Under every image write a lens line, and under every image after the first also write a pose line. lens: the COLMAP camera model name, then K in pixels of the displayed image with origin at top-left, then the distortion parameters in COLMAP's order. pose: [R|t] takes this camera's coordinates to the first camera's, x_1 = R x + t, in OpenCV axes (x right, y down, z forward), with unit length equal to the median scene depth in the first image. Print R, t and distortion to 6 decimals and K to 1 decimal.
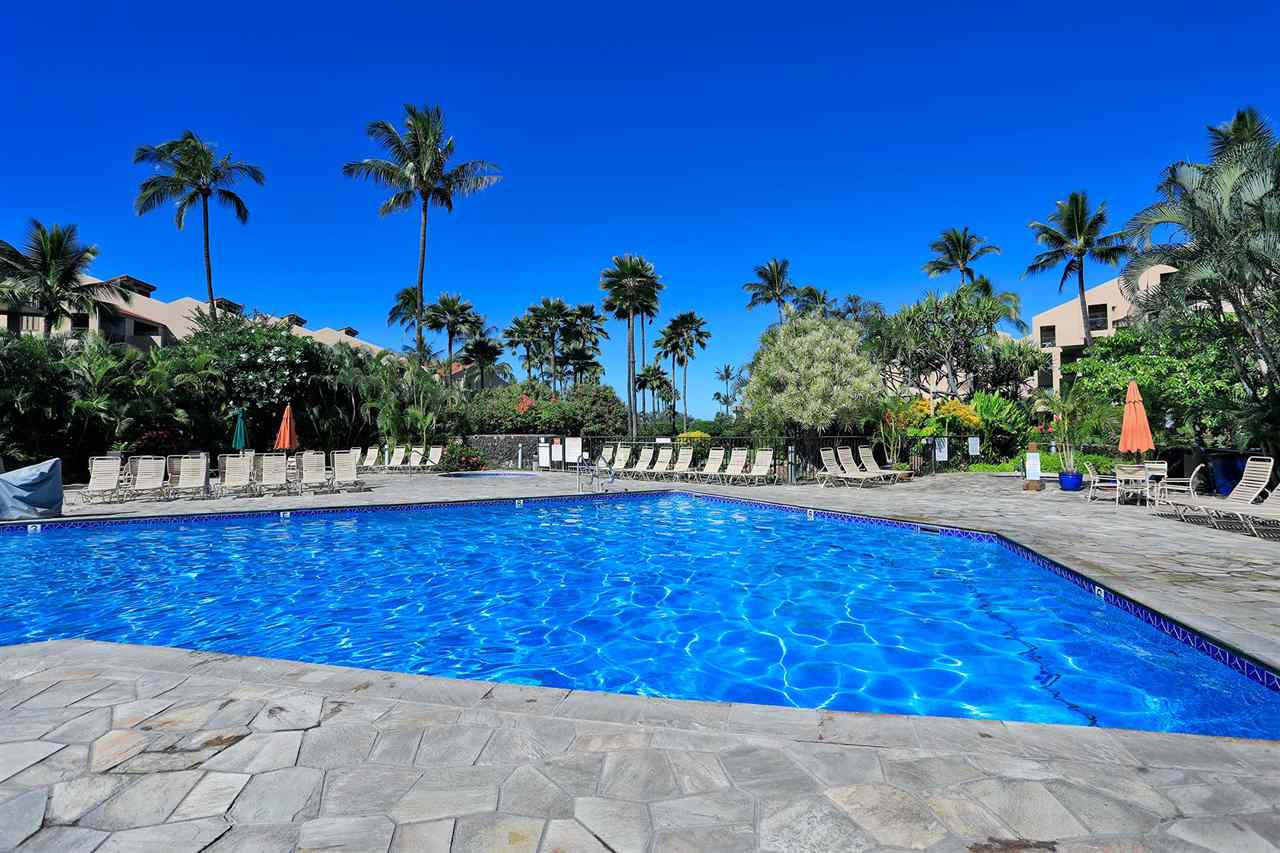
lens RADIAL K [[624.3, 0, 645.3], [0, 624.3, 412.2], [0, 0, 1]] dist [-0.040240, 0.014195]
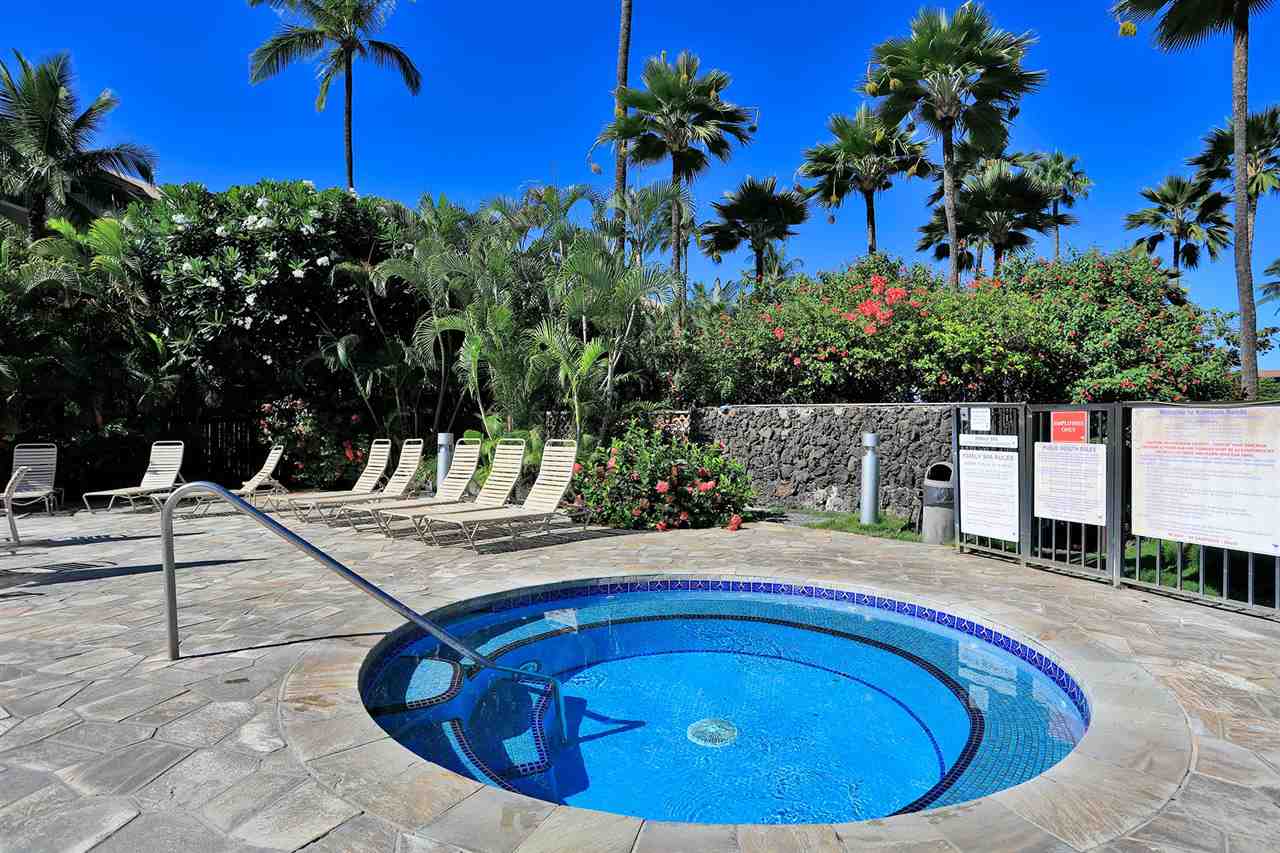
lens RADIAL K [[624.3, 0, 645.3], [0, 624.3, 412.2], [0, 0, 1]] dist [-0.040240, 0.014195]
pose [[0.882172, -0.001306, -0.470925, -0.152422], [0.014853, 0.999576, 0.025052, 0.031436], [0.470693, -0.029094, 0.881817, 0.683335]]
